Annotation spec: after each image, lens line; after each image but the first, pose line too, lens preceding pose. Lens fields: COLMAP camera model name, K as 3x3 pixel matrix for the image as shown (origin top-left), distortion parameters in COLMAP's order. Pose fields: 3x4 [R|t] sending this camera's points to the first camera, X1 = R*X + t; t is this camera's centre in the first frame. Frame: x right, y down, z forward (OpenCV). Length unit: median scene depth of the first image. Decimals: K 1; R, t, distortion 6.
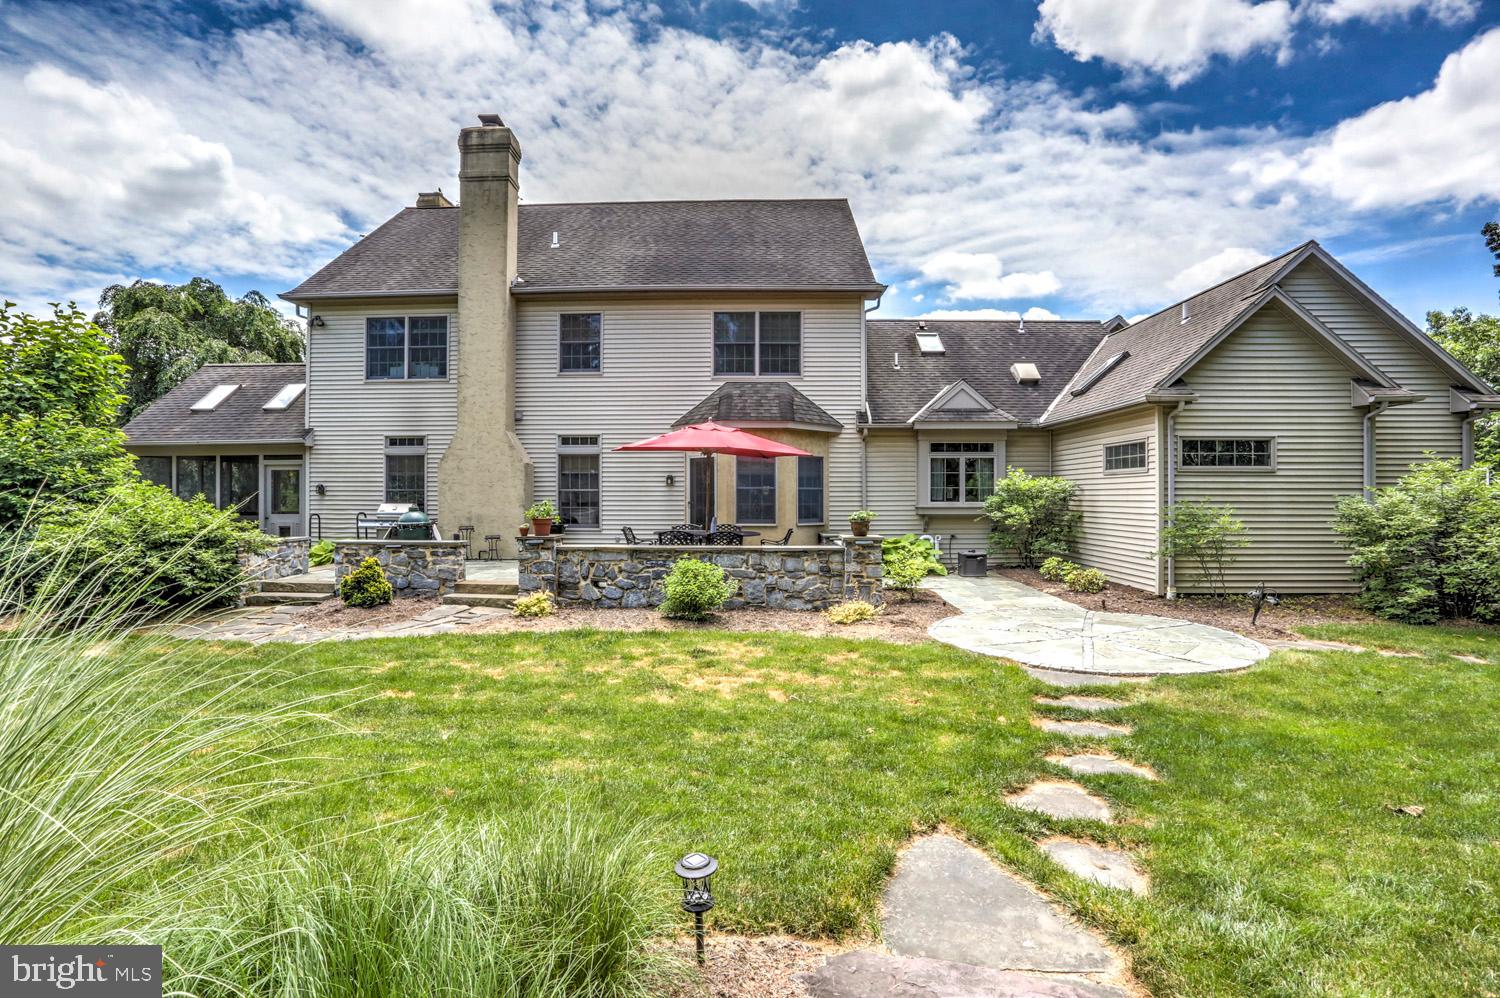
lens RADIAL K [[735.8, 0, 736.2], [0, 735.8, 497.0], [0, 0, 1]] dist [-0.079430, 0.035100]
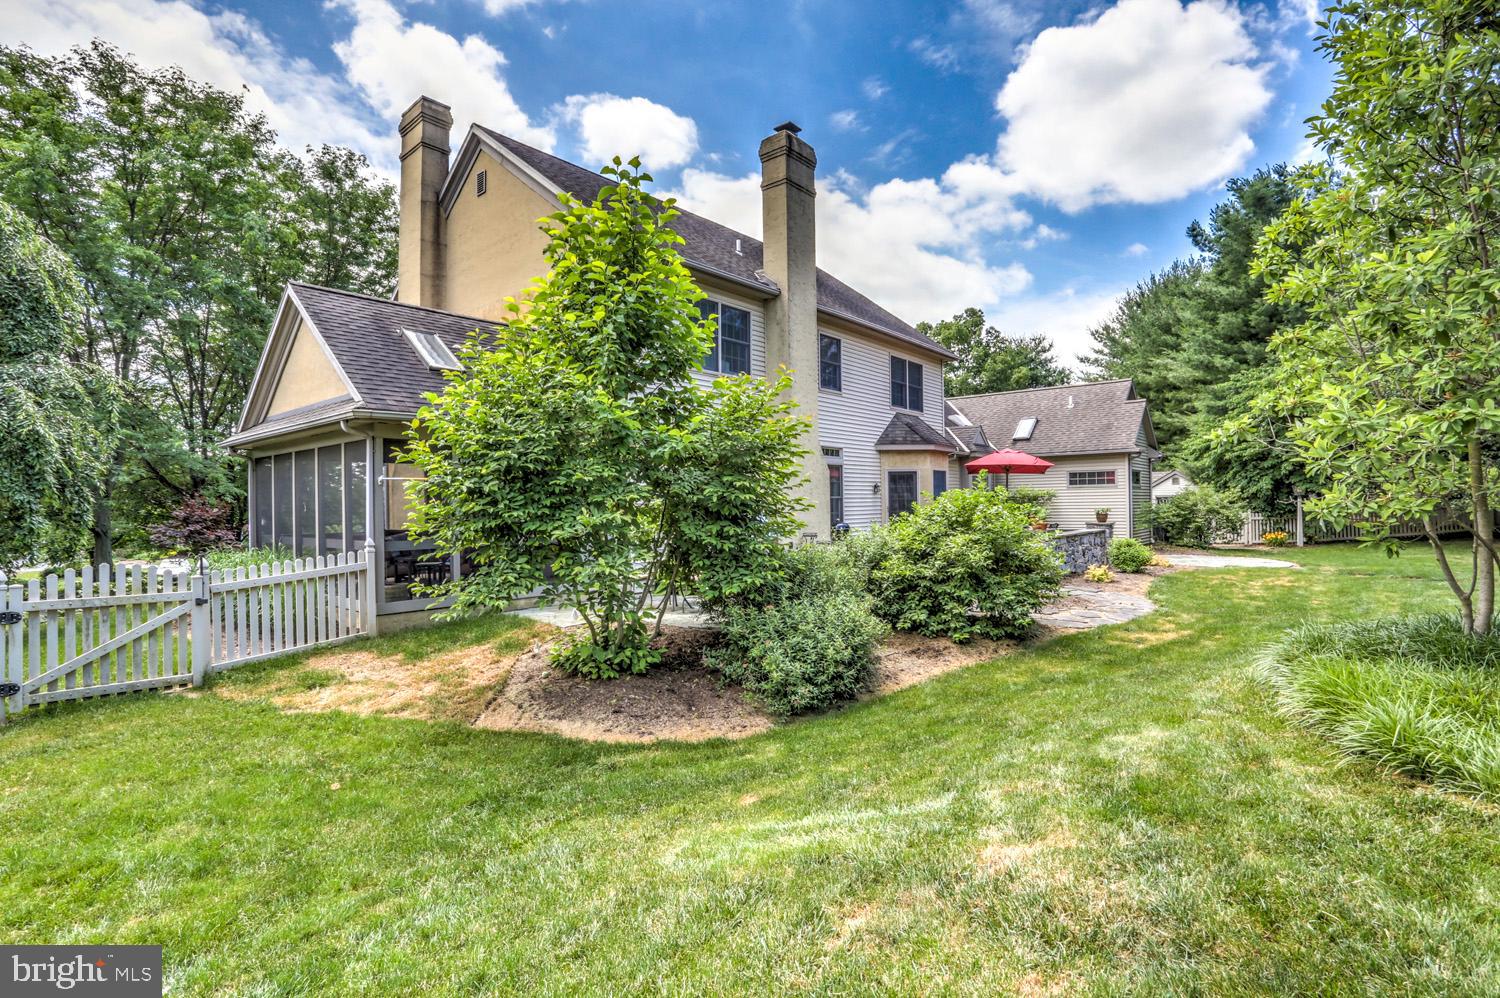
lens RADIAL K [[756.8, 0, 766.1], [0, 756.8, 502.1], [0, 0, 1]] dist [-0.035644, -0.000056]
pose [[0.588438, -0.004546, 0.808529, -1.211050], [0.016541, 0.999843, -0.006417, 0.003279], [-0.808373, 0.017150, 0.588421, 0.421485]]
